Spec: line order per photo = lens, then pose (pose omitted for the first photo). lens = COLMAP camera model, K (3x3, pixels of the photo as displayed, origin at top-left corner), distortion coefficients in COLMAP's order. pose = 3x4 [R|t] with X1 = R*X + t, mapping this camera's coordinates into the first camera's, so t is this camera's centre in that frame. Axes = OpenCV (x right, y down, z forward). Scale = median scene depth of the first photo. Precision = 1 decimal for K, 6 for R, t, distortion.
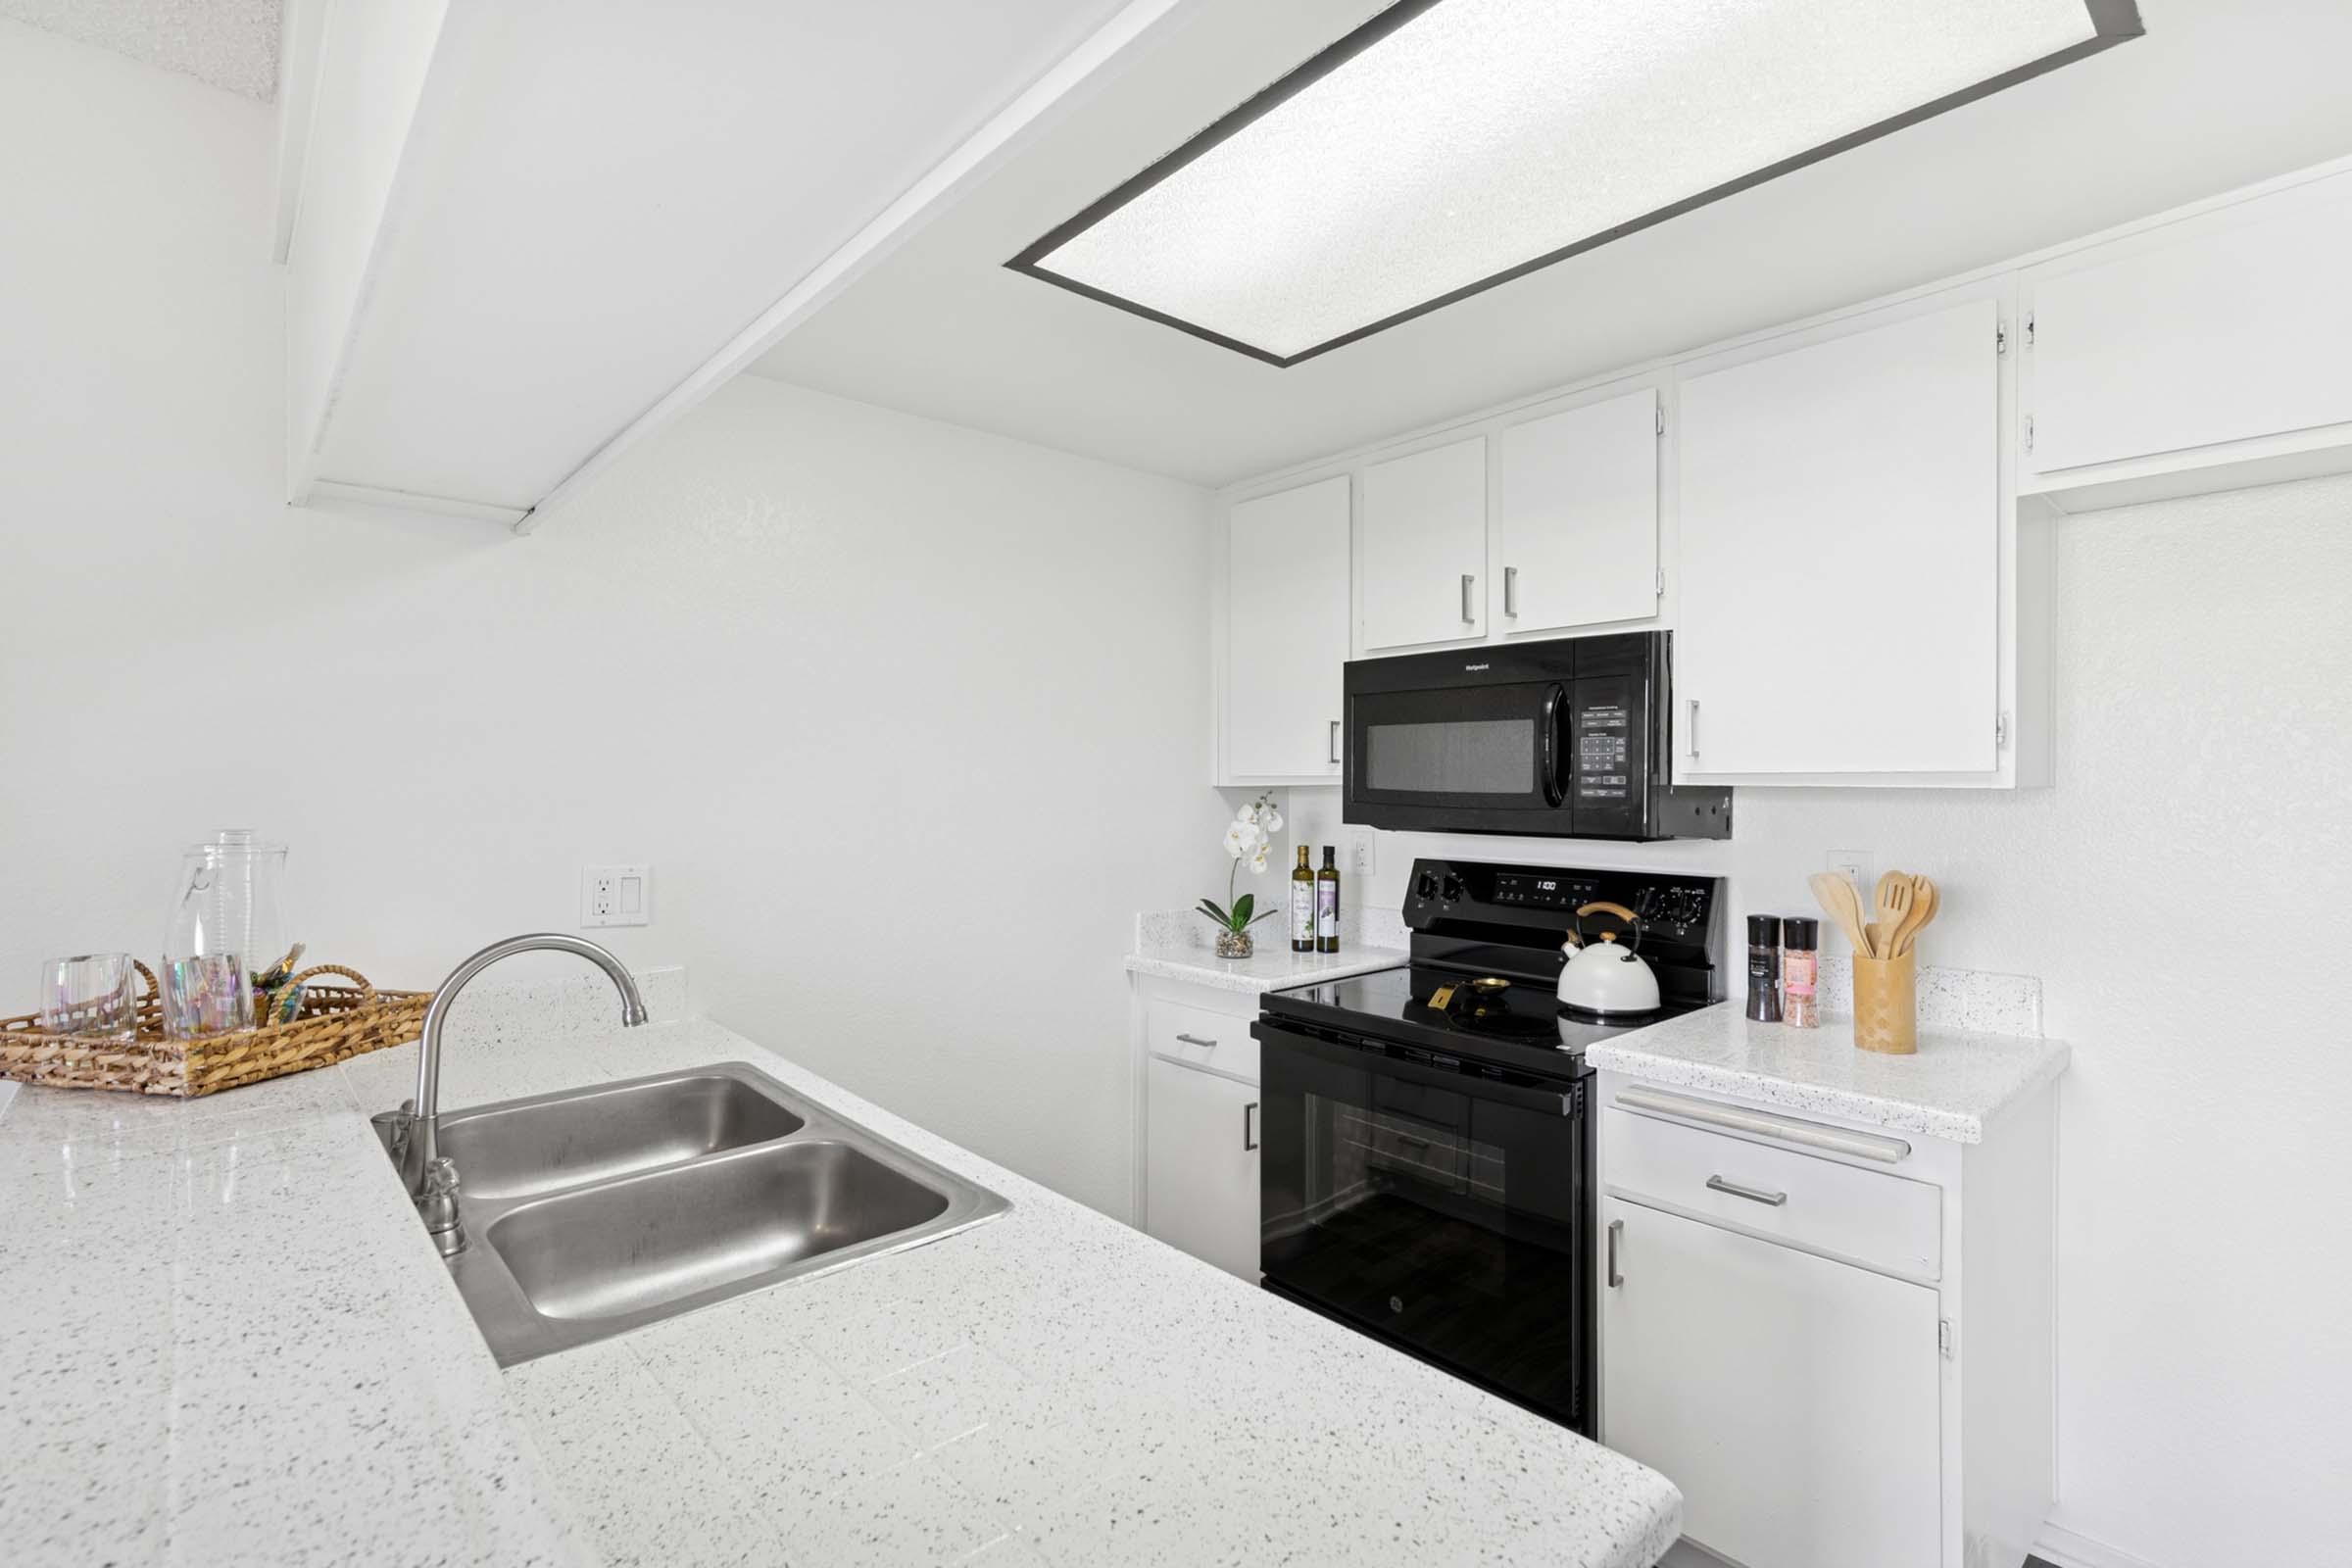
lens RADIAL K [[1071.9, 0, 1130.3], [0, 1071.9, 780.7], [0, 0, 1]] dist [-0.001672, 0.000729]
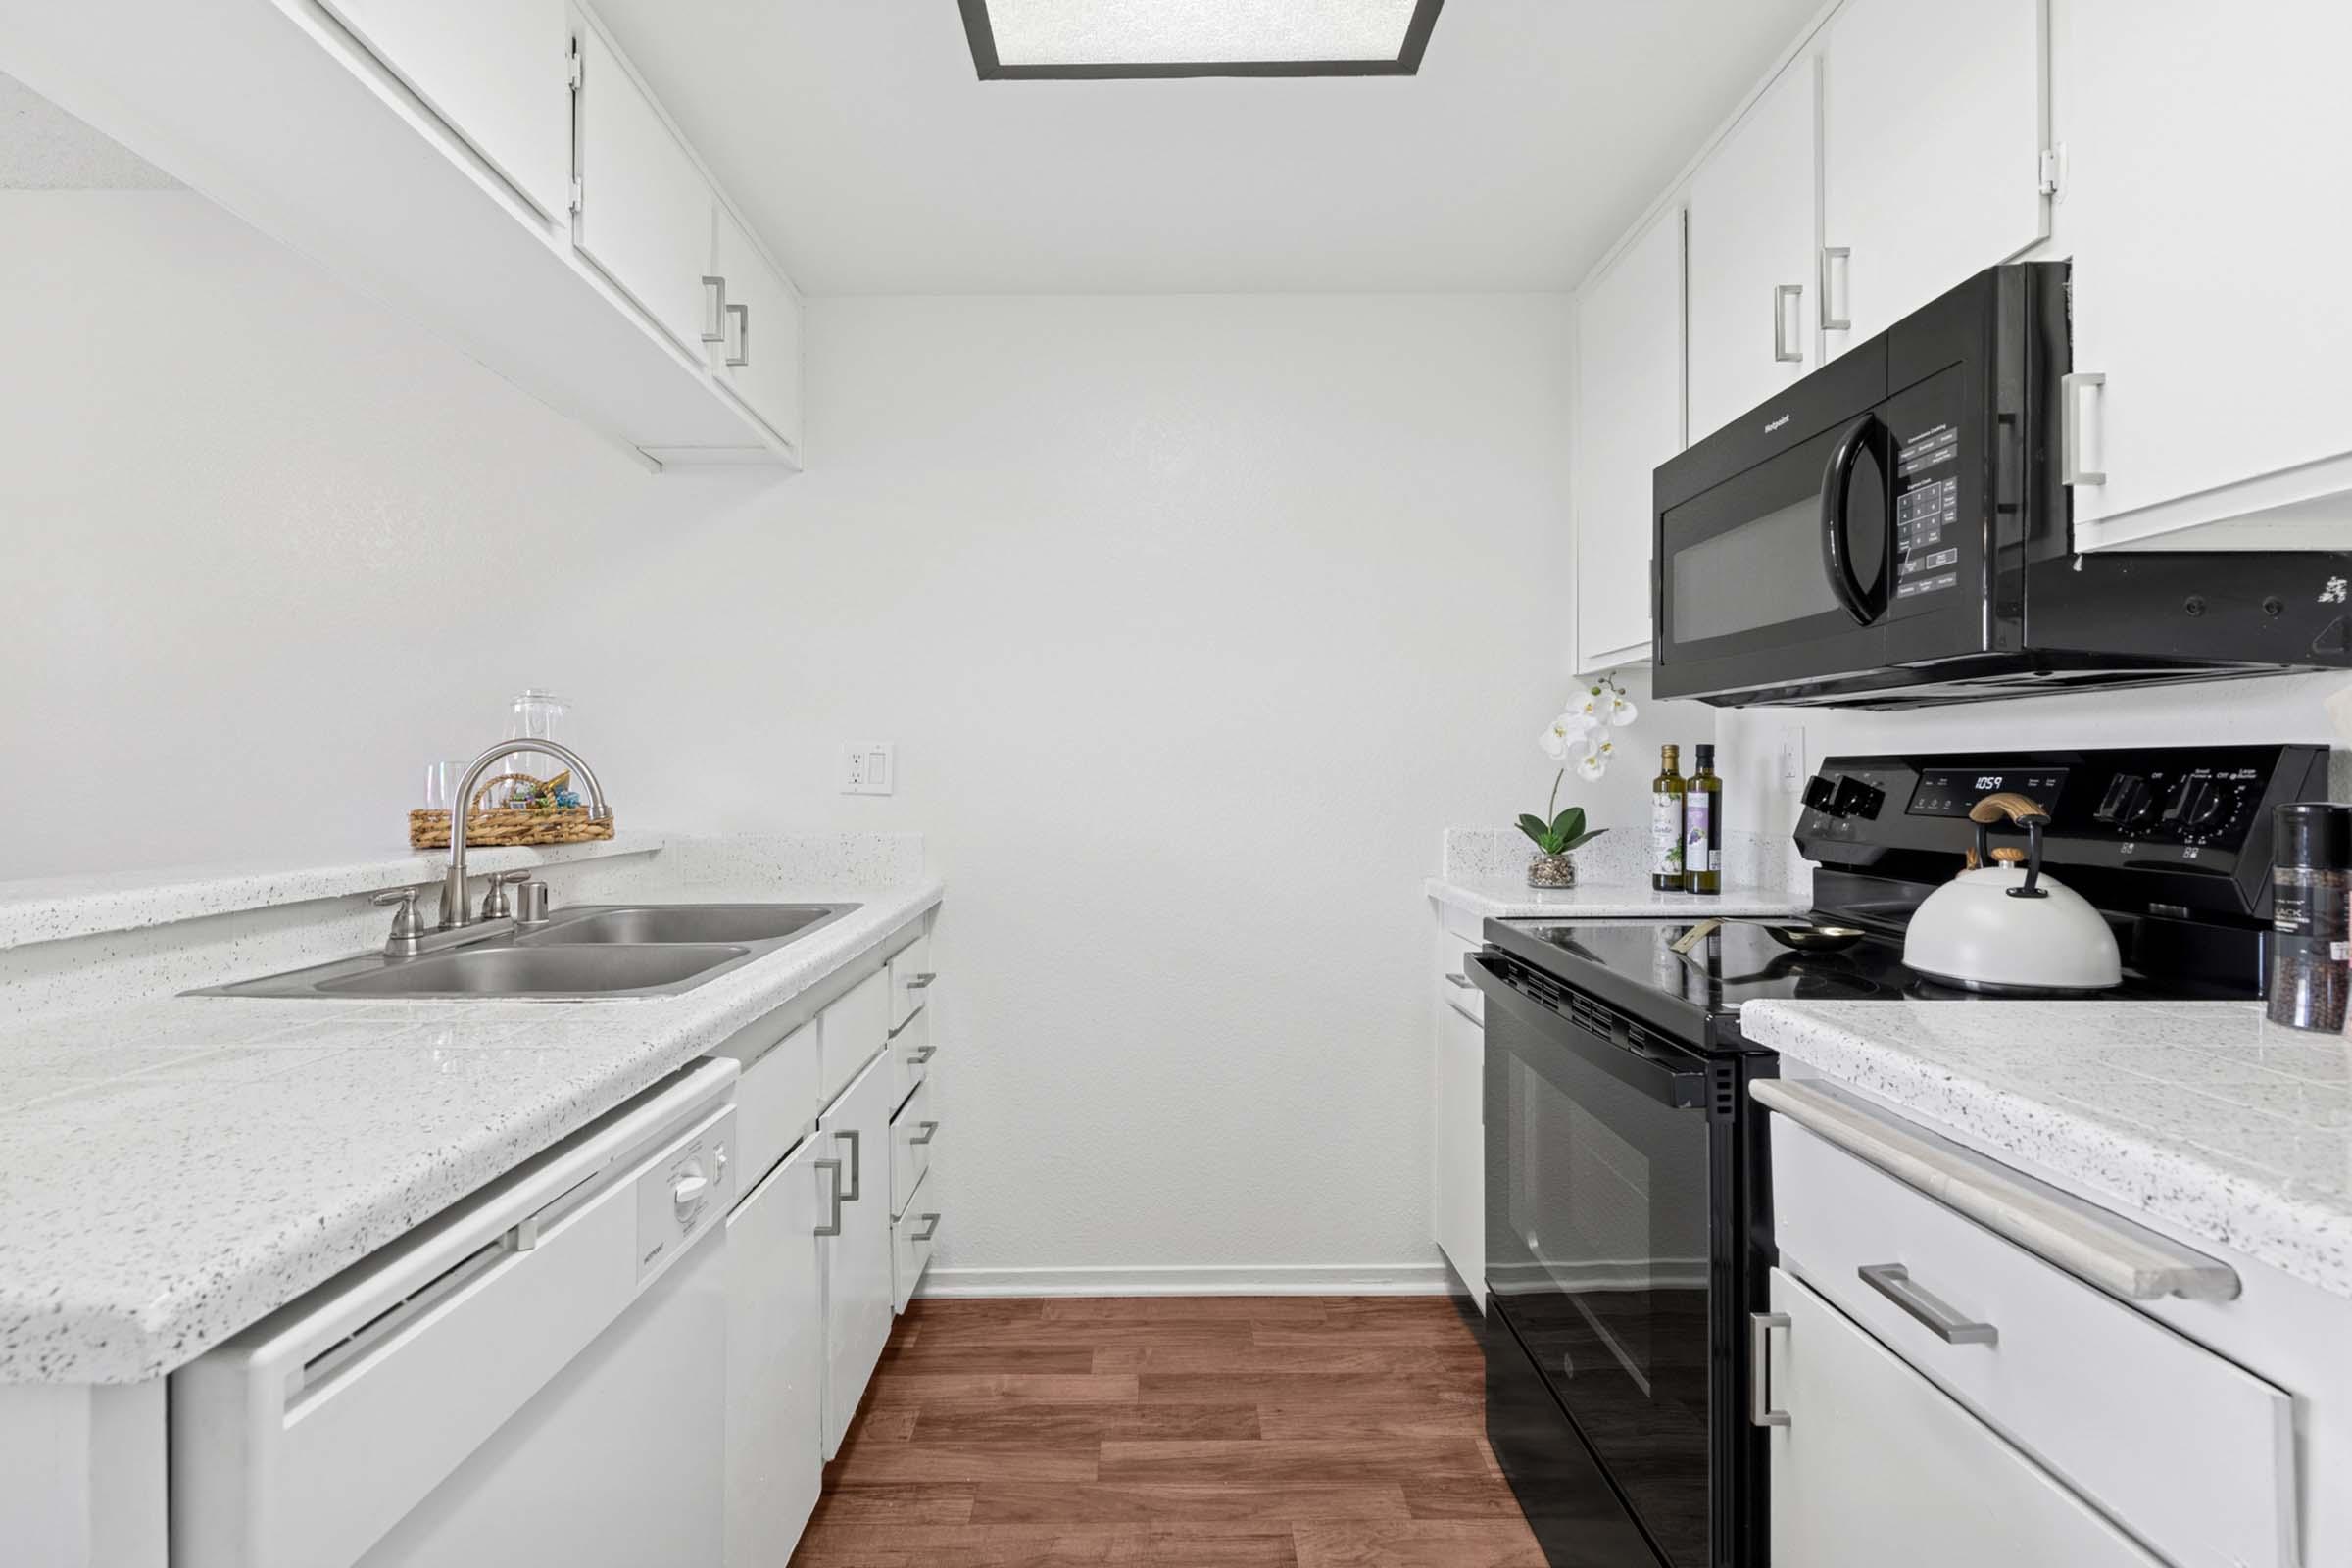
lens RADIAL K [[1071.9, 0, 1158.2], [0, 1071.9, 774.5], [0, 0, 1]] dist [-0.001672, 0.000729]
pose [[0.753254, -0.000685, -0.657730, 0.463046], [-0.001270, 0.999996, -0.002496, 0.102310], [0.657729, 0.002715, 0.753250, 0.287359]]
